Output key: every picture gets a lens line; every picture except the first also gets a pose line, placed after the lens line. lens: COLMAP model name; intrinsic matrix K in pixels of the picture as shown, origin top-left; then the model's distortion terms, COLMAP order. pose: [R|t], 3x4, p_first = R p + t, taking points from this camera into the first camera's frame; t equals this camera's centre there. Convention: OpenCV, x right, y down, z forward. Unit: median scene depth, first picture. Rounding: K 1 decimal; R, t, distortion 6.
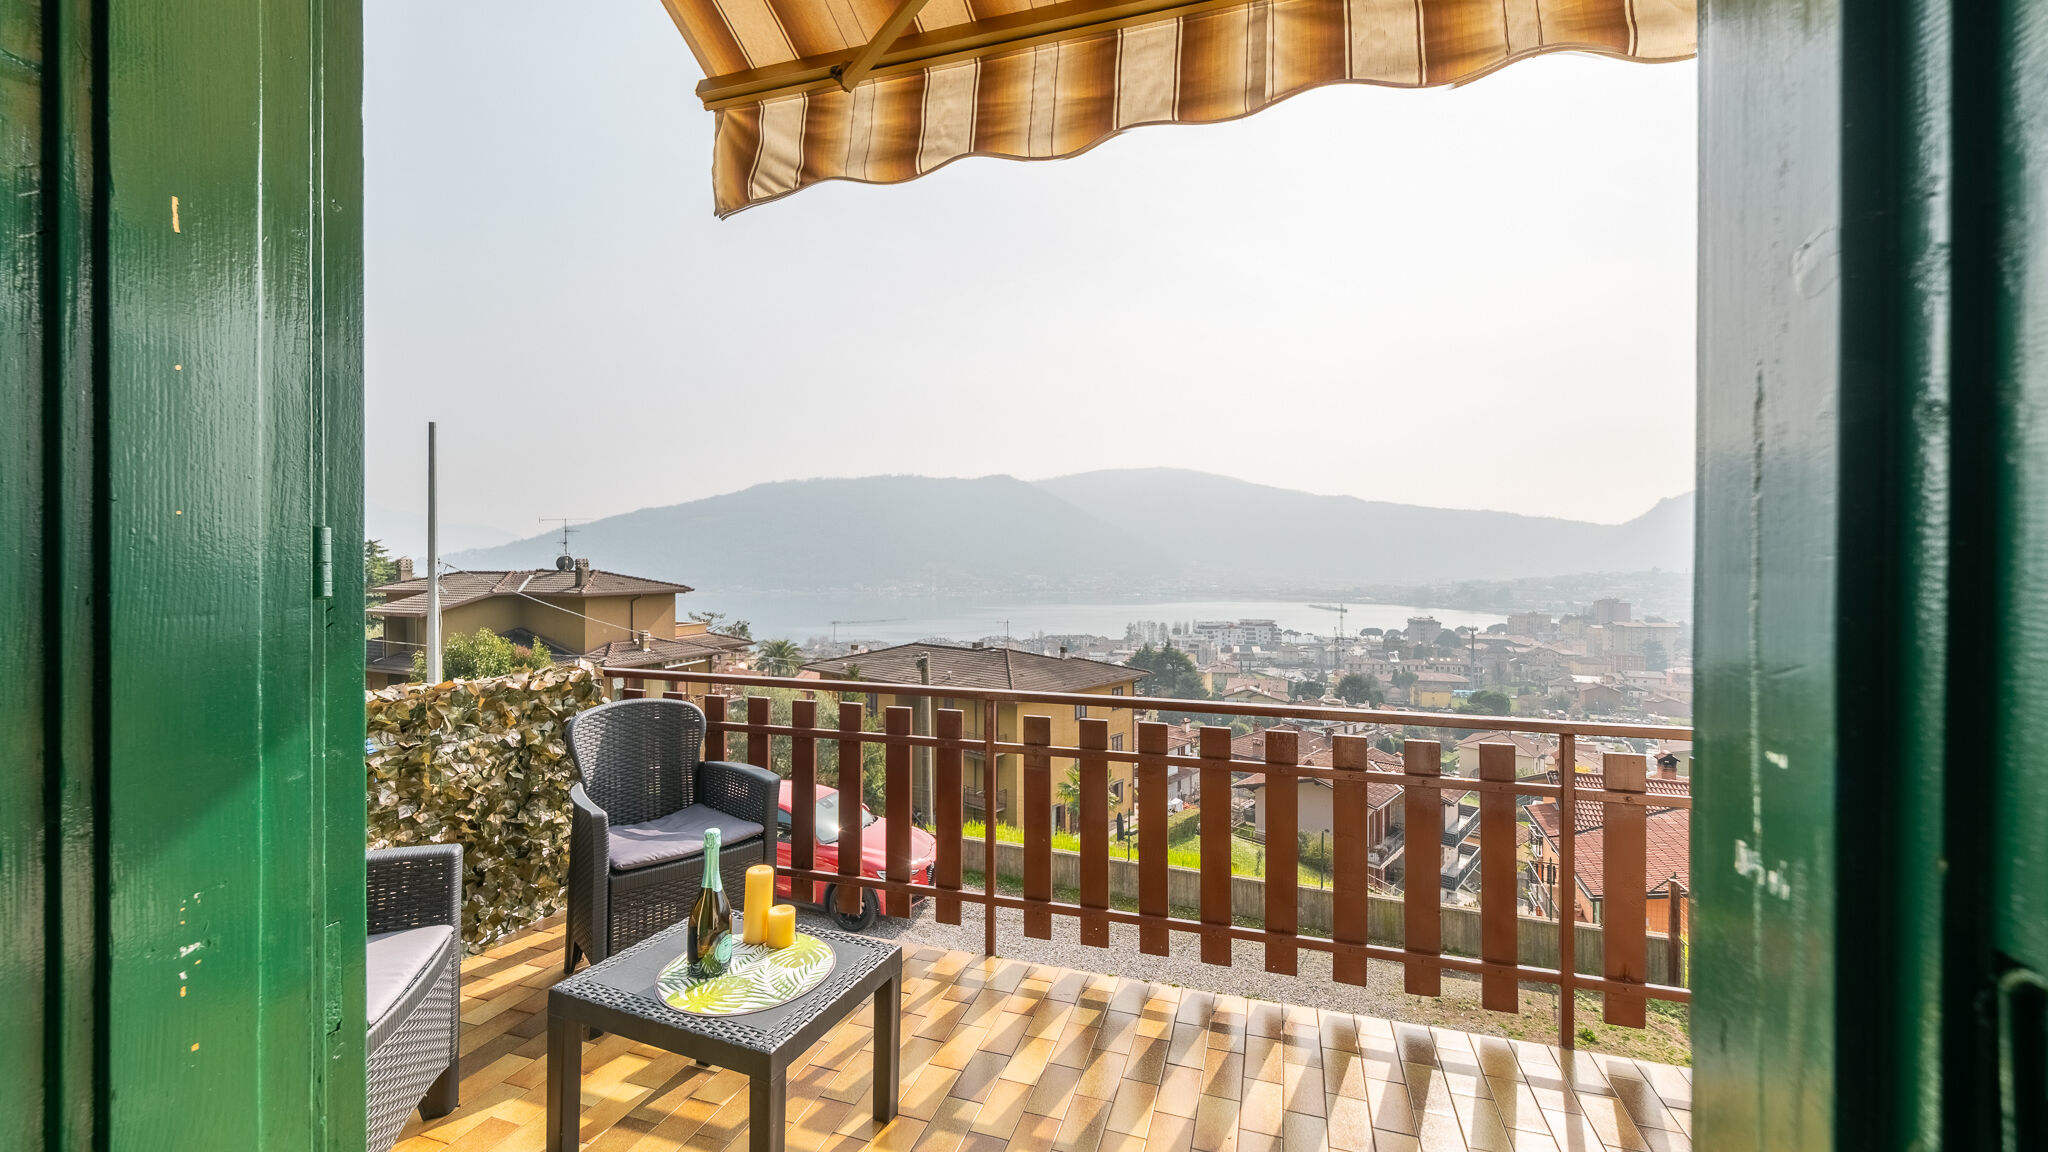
lens RADIAL K [[804.6, 0, 1022.7], [0, 804.6, 566.0], [0, 0, 1]] dist [-0.000219, -0.000025]
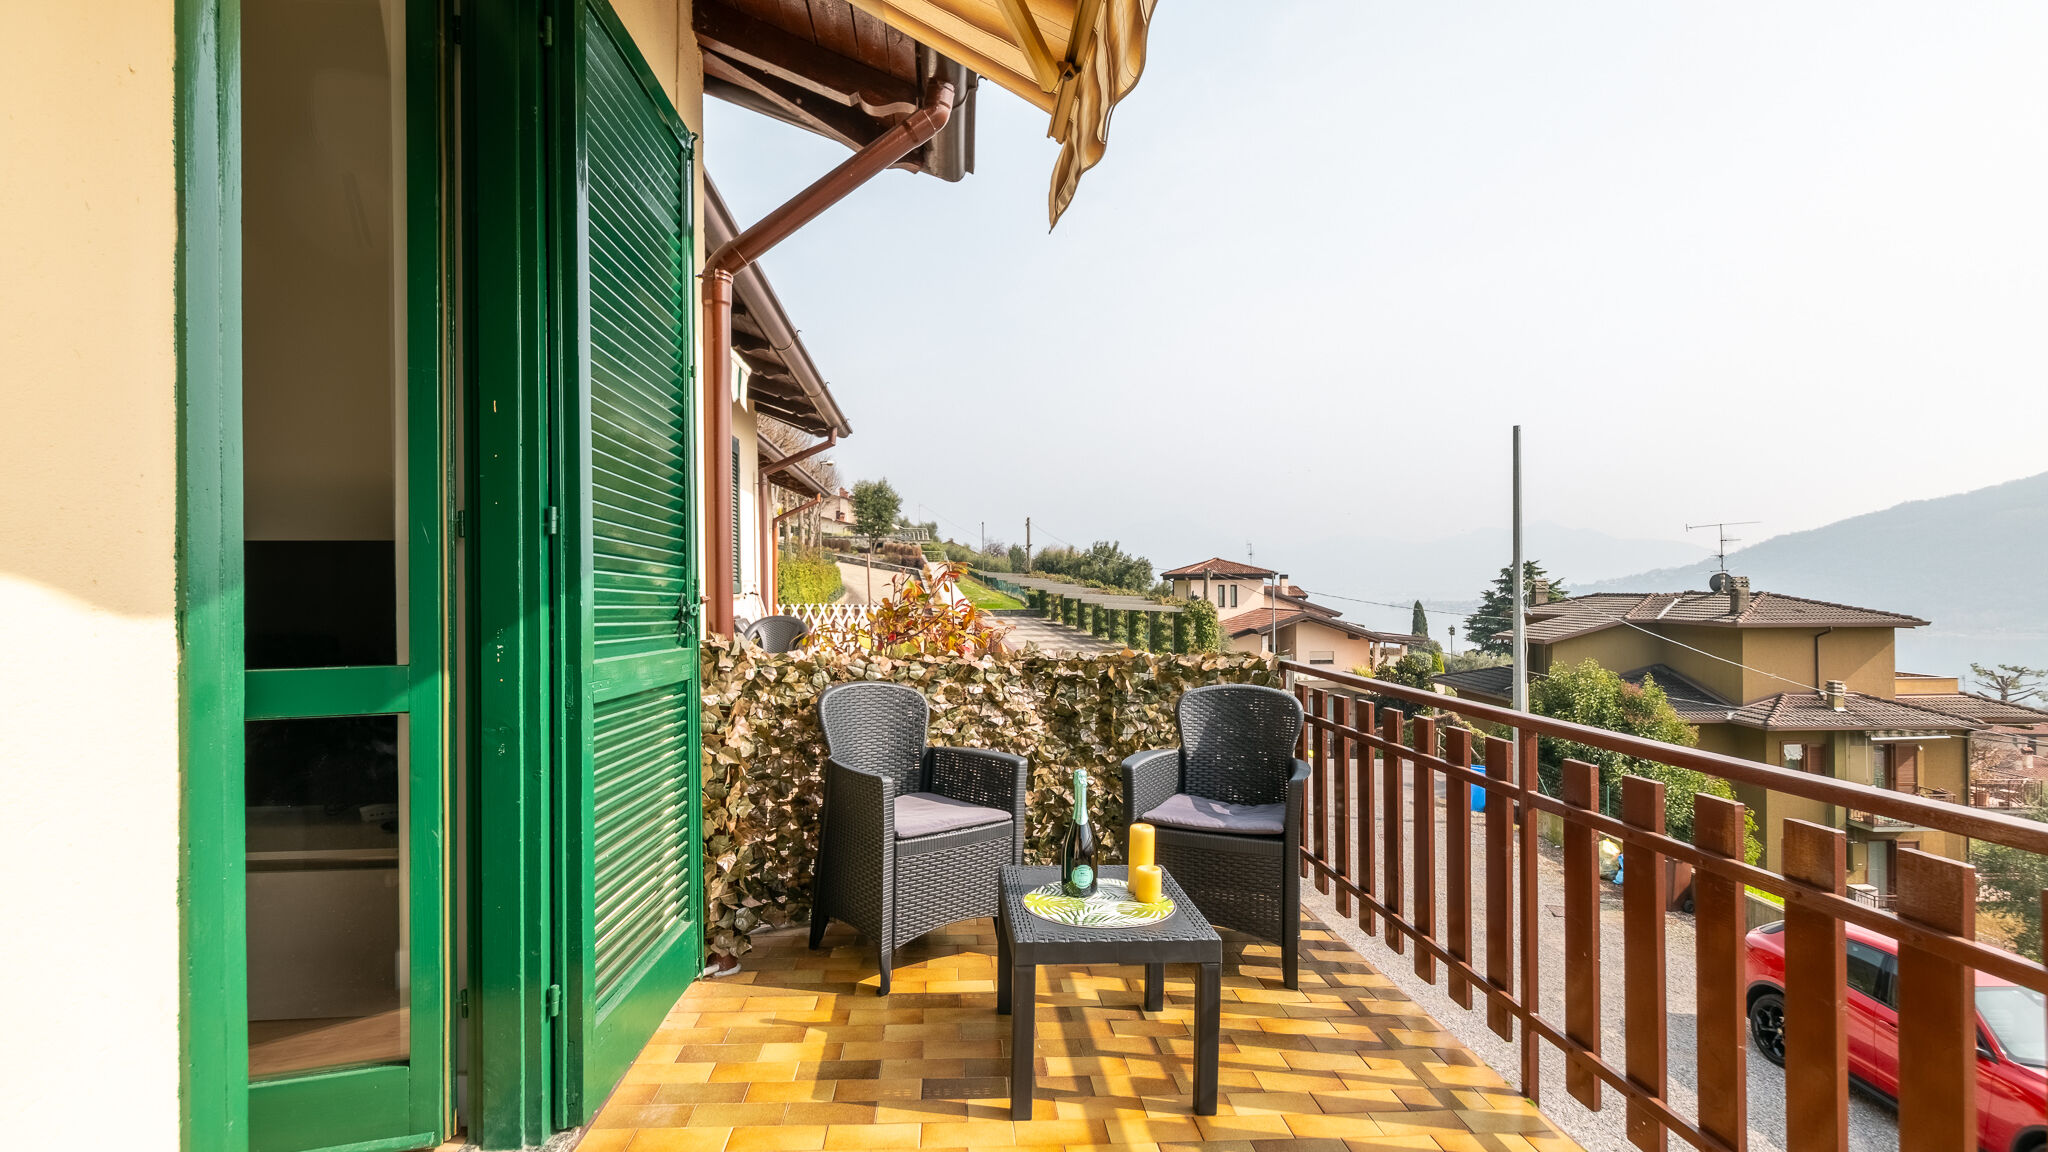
lens RADIAL K [[1038.6, 0, 1026.1], [0, 1038.6, 583.9], [0, 0, 1]] dist [0.000855, 0.000303]
pose [[0.370057, -0.008409, -0.928971, 0.095925], [-0.000999, 0.999955, -0.009450, 0.007537], [0.929008, 0.004425, 0.370032, 0.037268]]
